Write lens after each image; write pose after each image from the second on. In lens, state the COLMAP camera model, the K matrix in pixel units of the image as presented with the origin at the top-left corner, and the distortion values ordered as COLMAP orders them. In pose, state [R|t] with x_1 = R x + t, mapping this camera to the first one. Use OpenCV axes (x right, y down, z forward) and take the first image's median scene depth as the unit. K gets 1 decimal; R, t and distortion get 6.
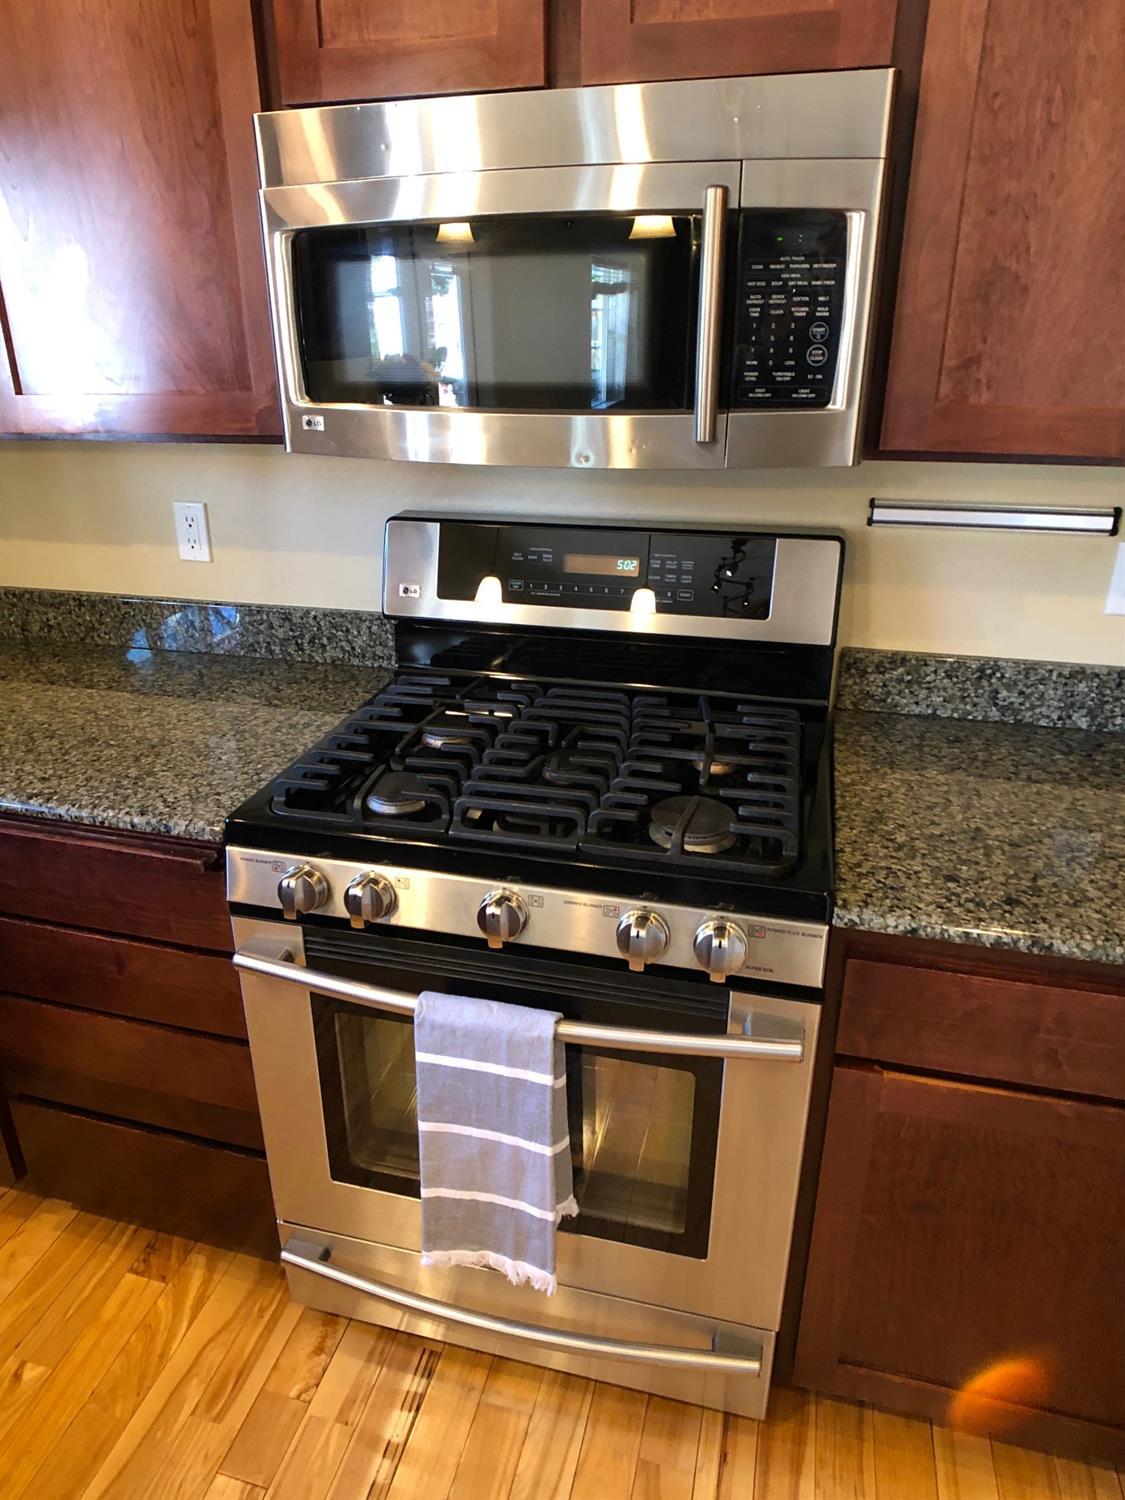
lens RADIAL K [[1005.4, 0, 560.5], [0, 1005.4, 754.0], [0, 0, 1]] dist [-0.000396, -0.001149]
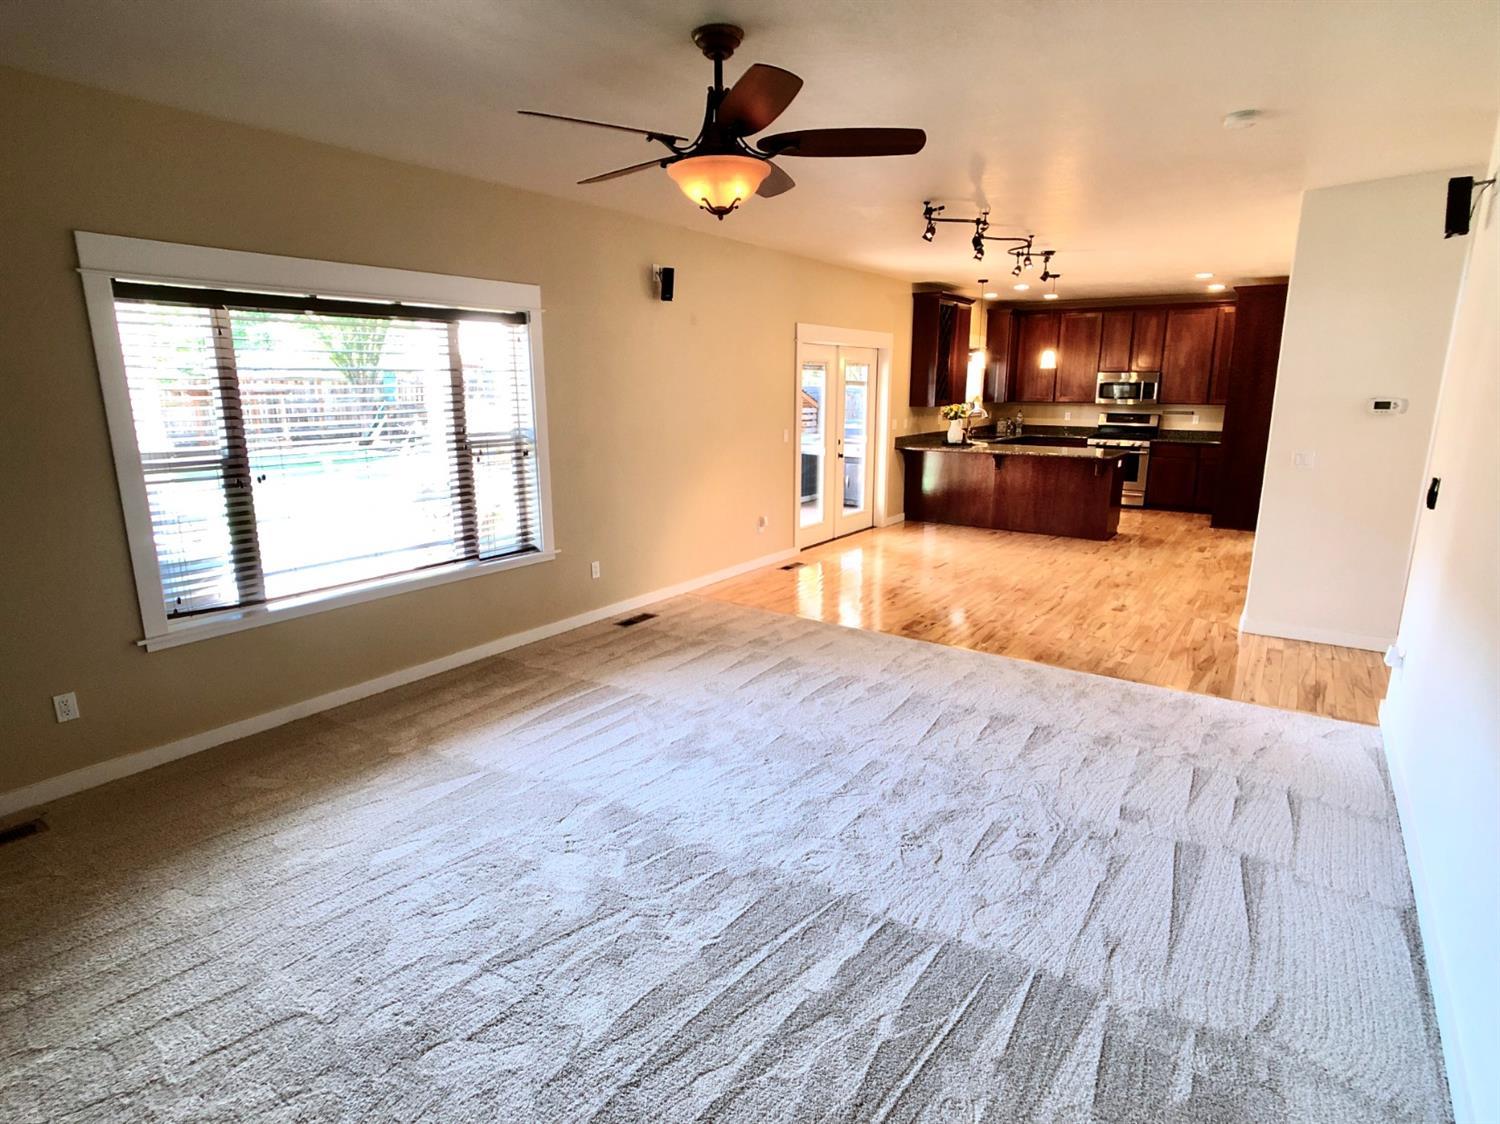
lens RADIAL K [[800.8, 0, 748.5], [0, 800.8, 558.2], [0, 0, 1]] dist [-0.013809, 0.003703]
pose [[0.943947, 0.080506, -0.320130, -0.814903], [-0.141021, 0.975200, -0.170579, 2.875360], [0.298459, 0.206163, 0.931890, -6.709100]]
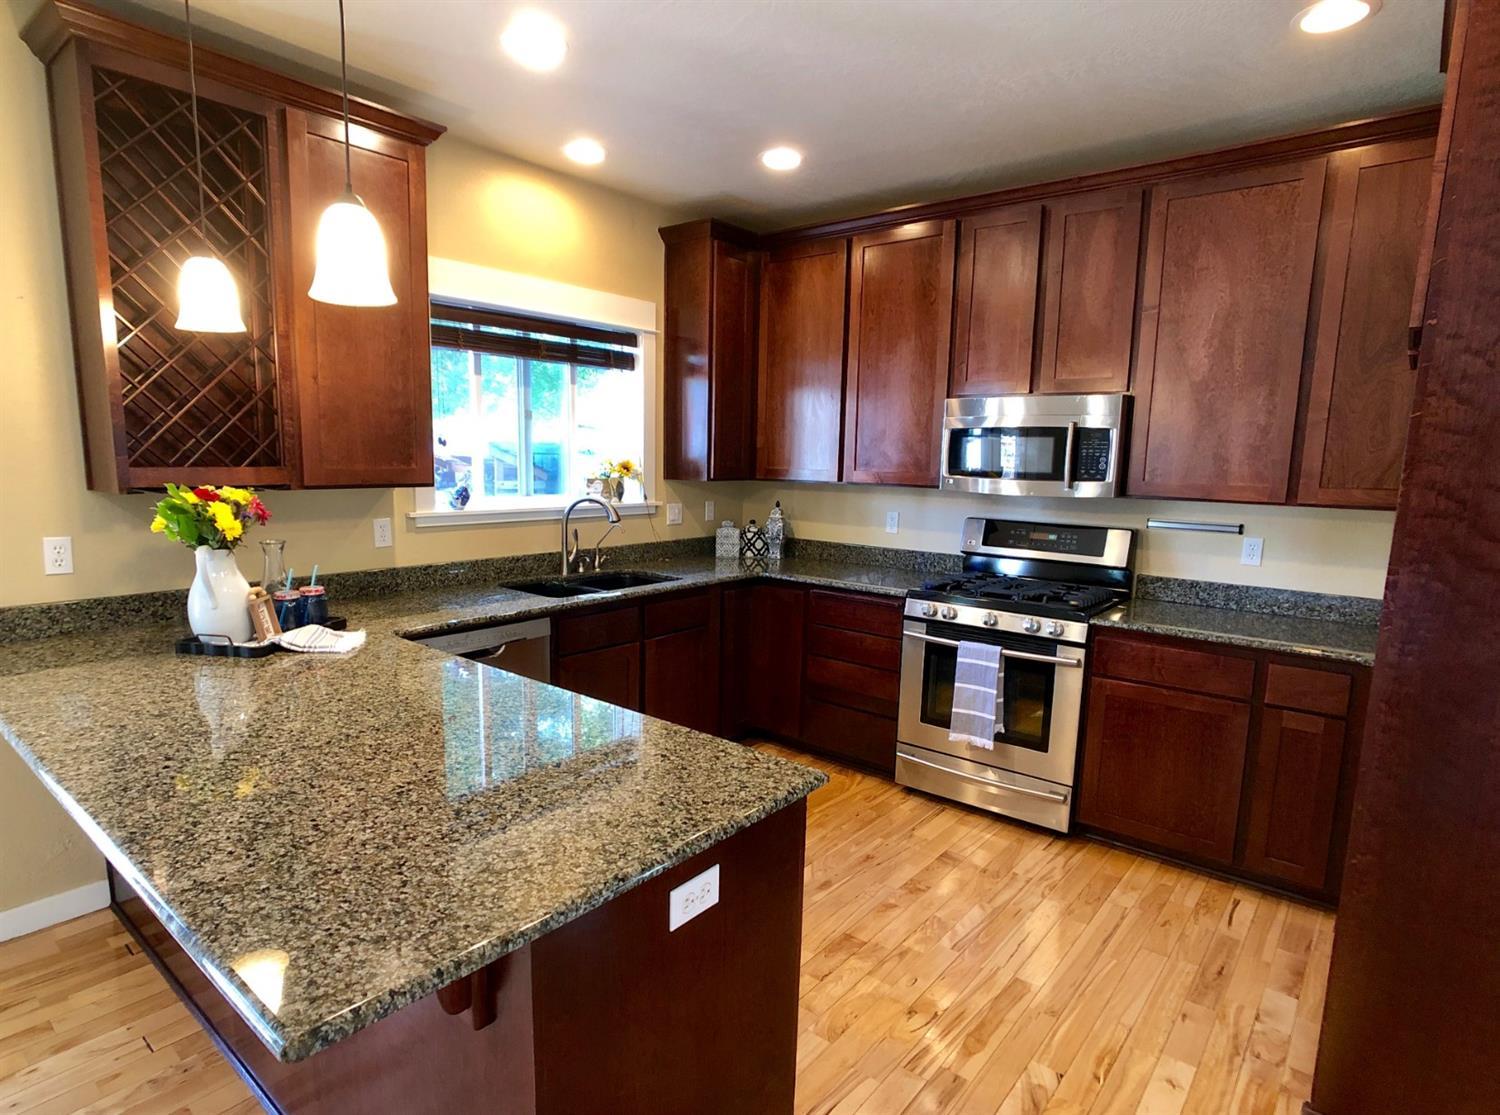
lens RADIAL K [[810.5, 0, 752.3], [0, 810.5, 566.5], [0, 0, 1]] dist [-0.001532, -0.000263]
pose [[0.913401, 0.086800, -0.397699, 0.236277], [-0.188910, 0.955809, -0.225261, 0.635963], [0.360572, 0.280883, 0.889434, -1.464292]]
